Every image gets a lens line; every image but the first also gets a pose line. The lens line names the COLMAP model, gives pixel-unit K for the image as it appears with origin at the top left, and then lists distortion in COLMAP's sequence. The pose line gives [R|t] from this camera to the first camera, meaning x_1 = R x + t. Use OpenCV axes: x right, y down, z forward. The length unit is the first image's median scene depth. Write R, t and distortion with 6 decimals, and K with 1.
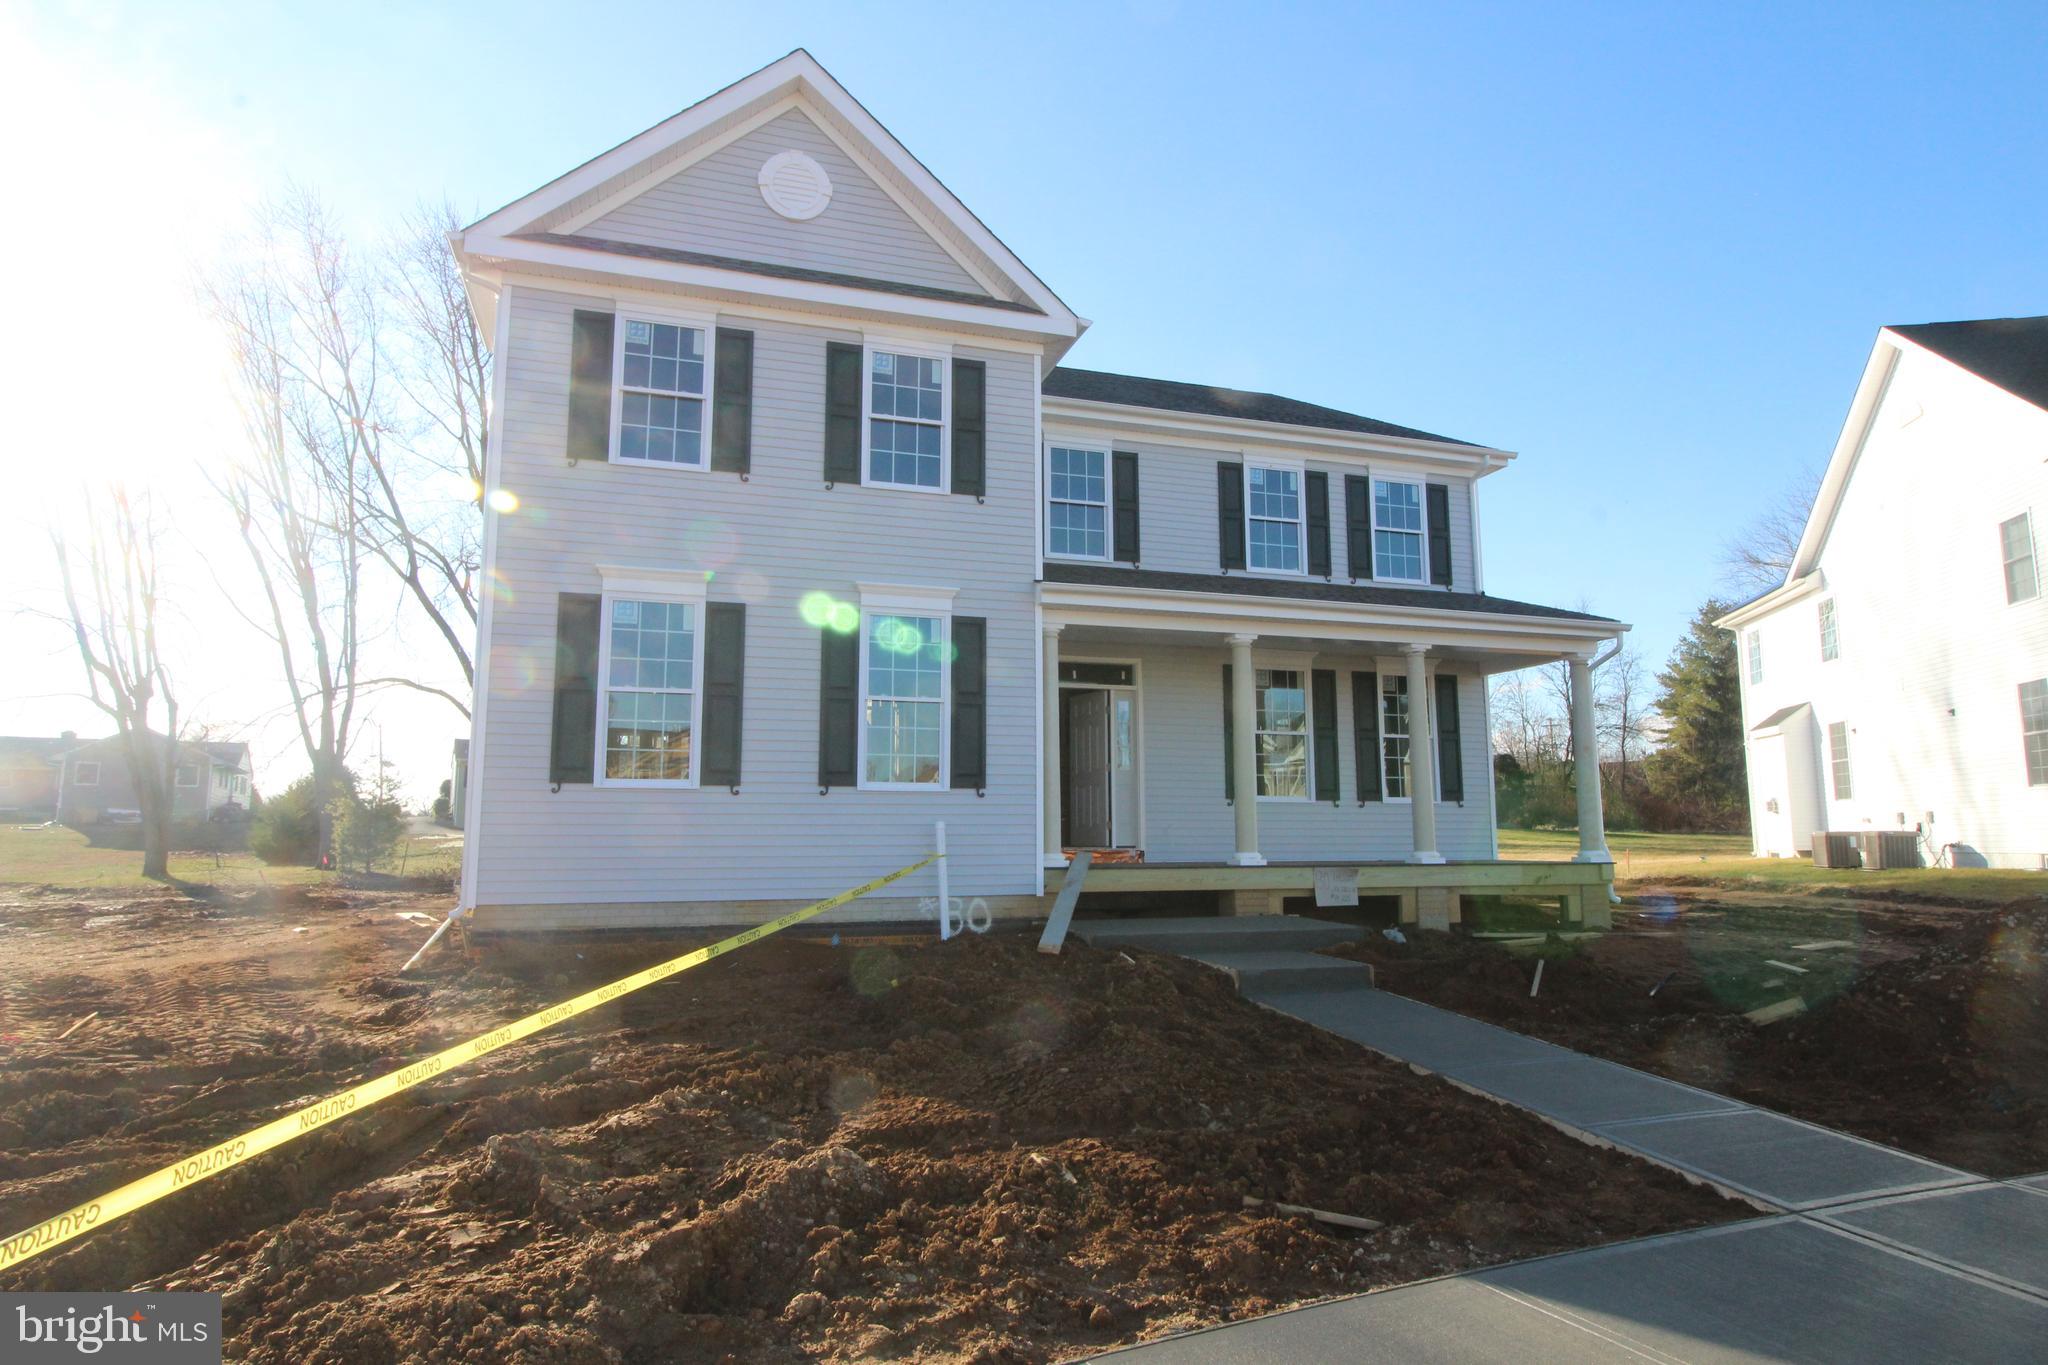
lens RADIAL K [[1181.4, 0, 1032.7], [0, 1181.4, 685.0], [0, 0, 1]] dist [-0.000237, -0.001159]
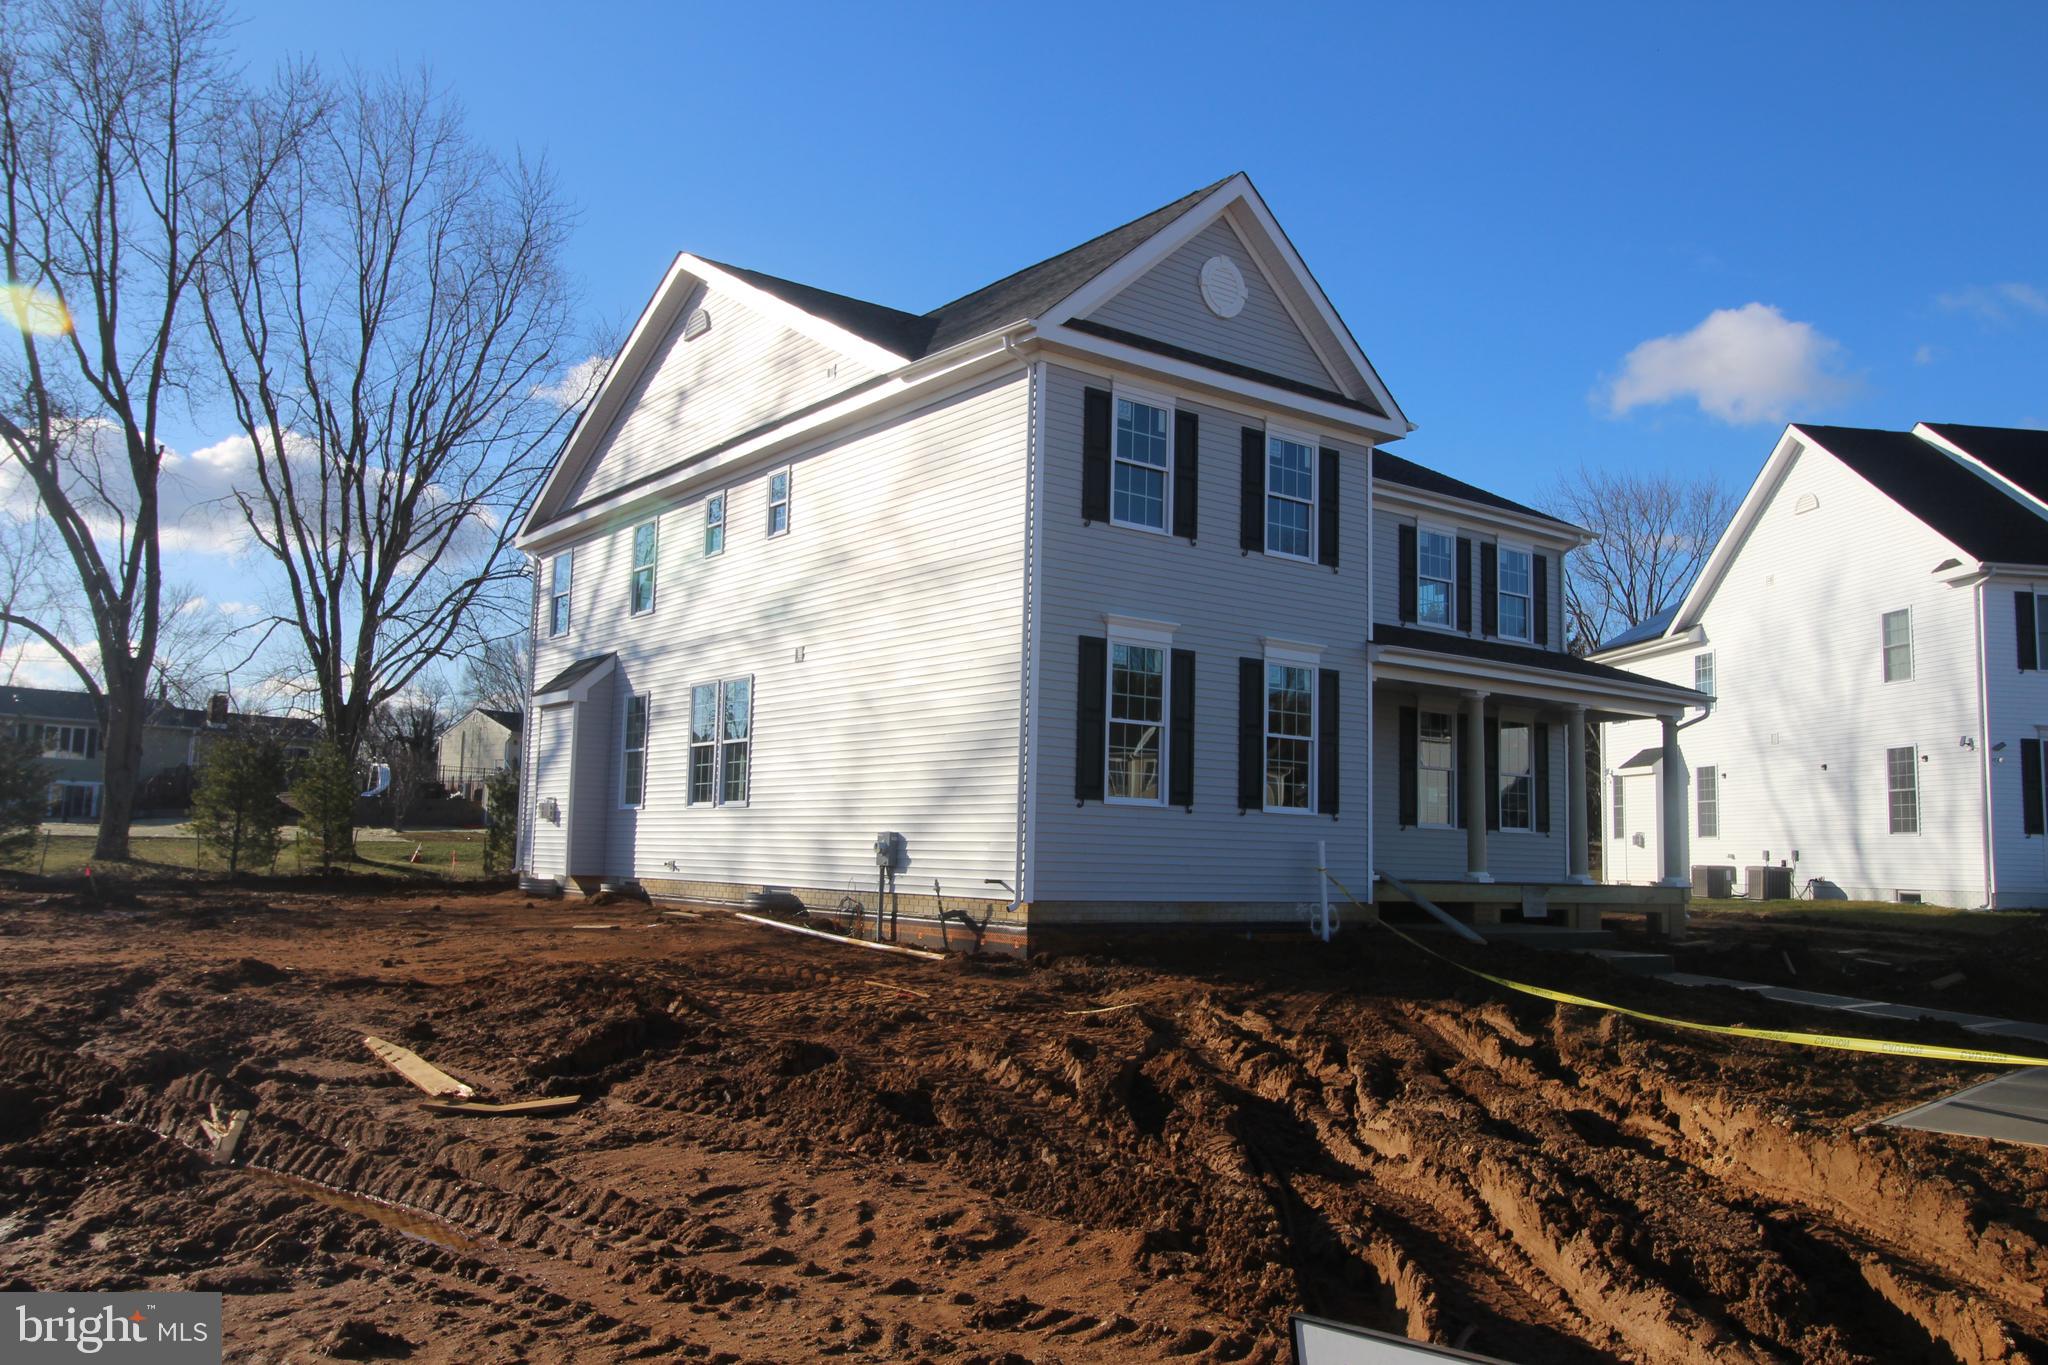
lens RADIAL K [[1598.4, 0, 1020.2], [0, 1598.4, 688.6], [0, 0, 1]] dist [0.004323, 0.000539]
pose [[0.944754, 0.061514, 0.321957, -0.774207], [-0.070665, 0.997359, 0.016800, -0.039048], [-0.320073, -0.038623, 0.946605, -0.383754]]
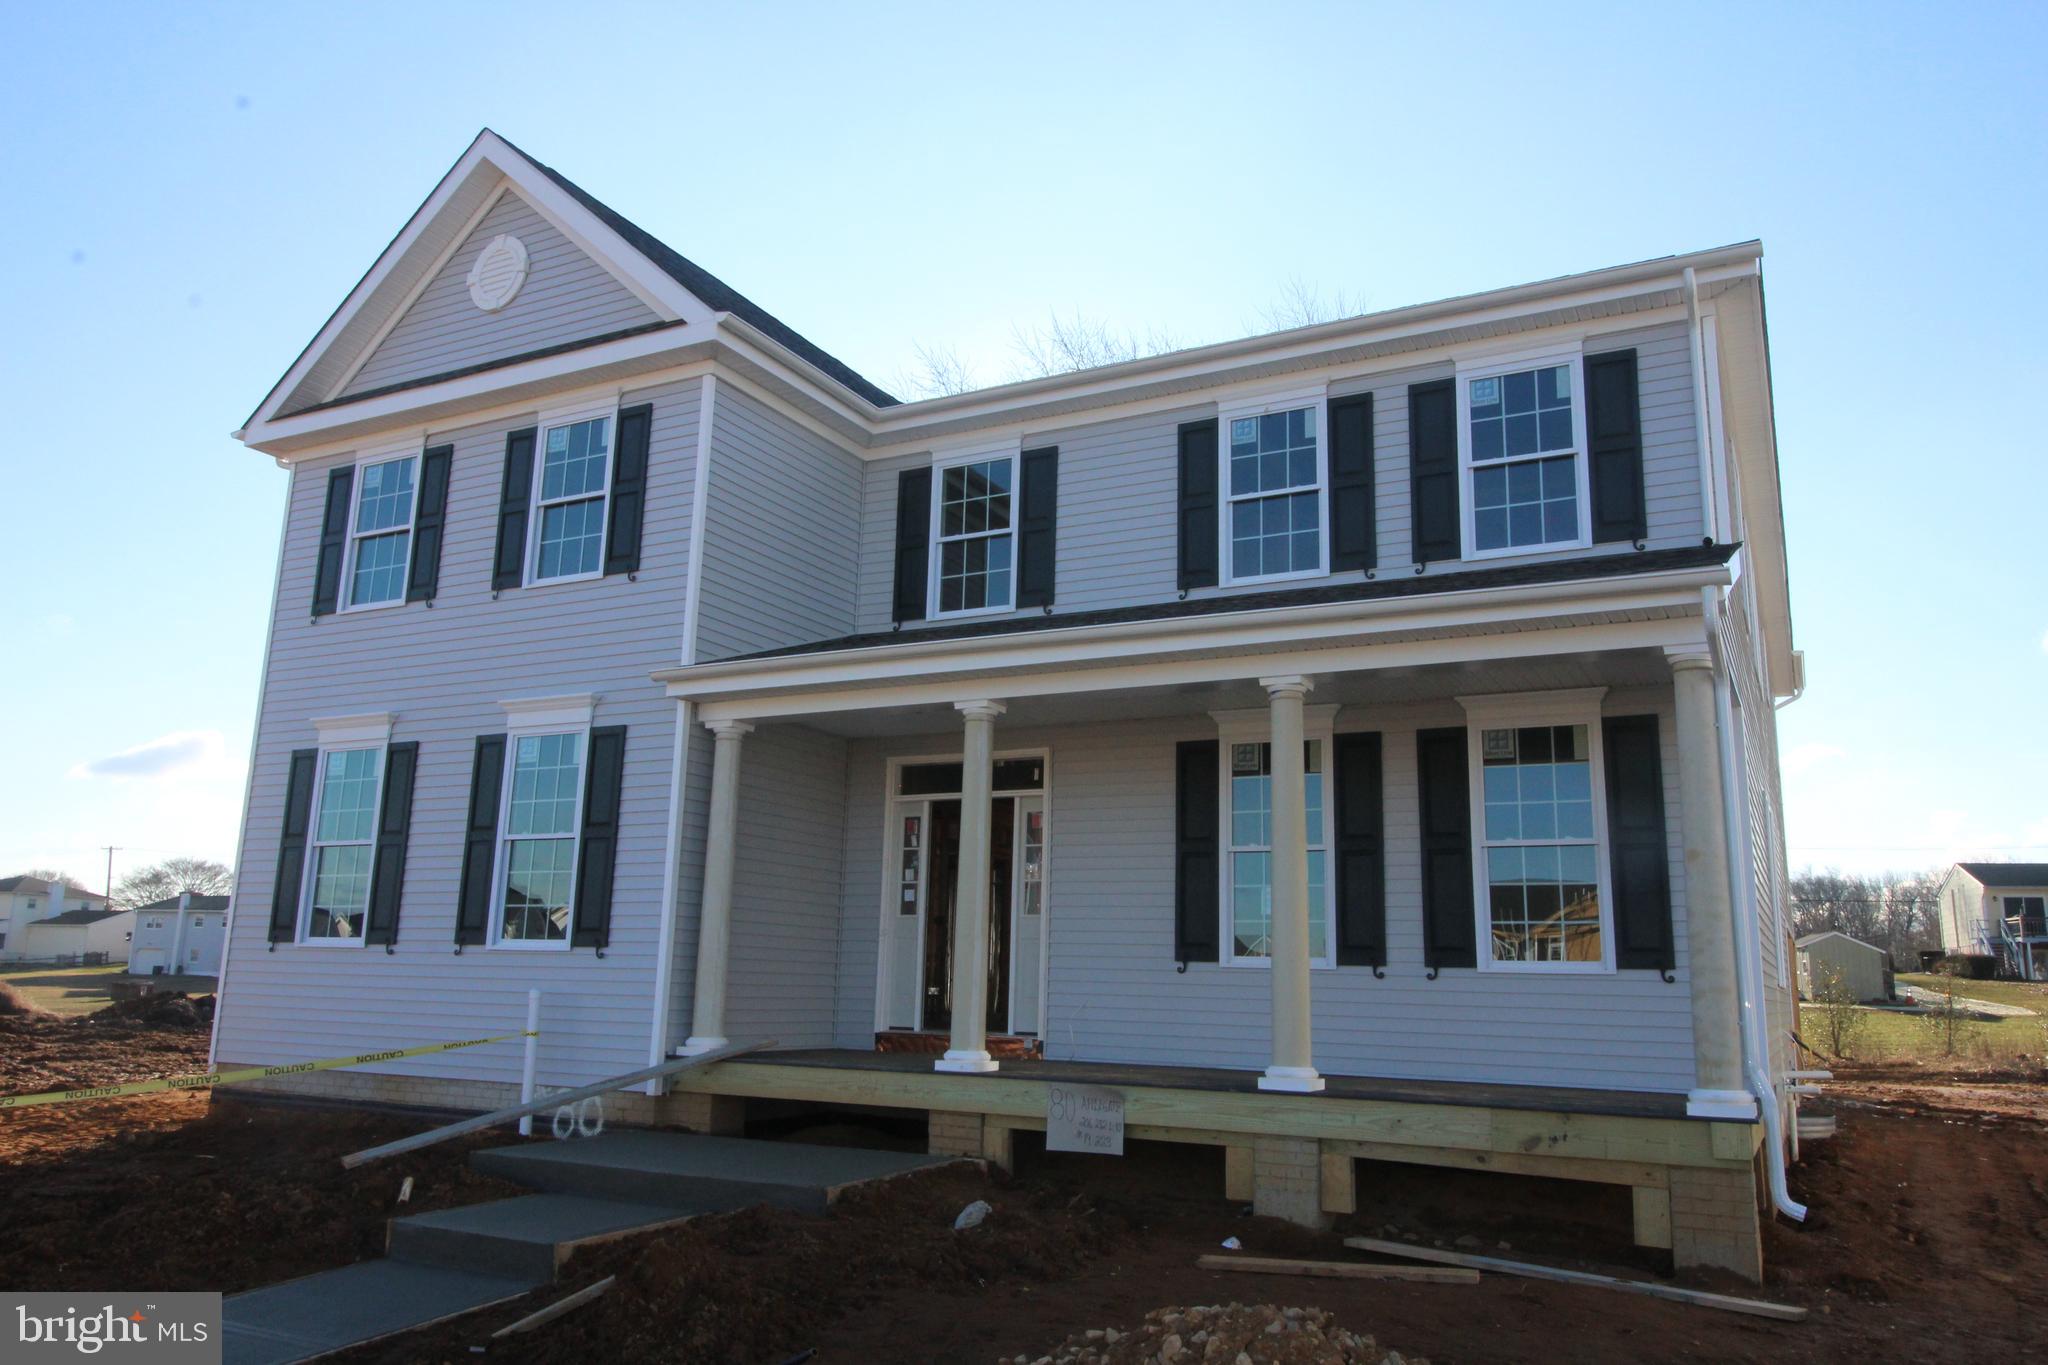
lens RADIAL K [[1456.4, 0, 1033.8], [0, 1456.4, 685.3], [0, 0, 1]] dist [0.005655, -0.000182]
pose [[0.698237, -0.125555, -0.704770, 0.744256], [0.066409, 0.991615, -0.110862, 0.037217], [0.712779, 0.030605, 0.700720, 0.464071]]
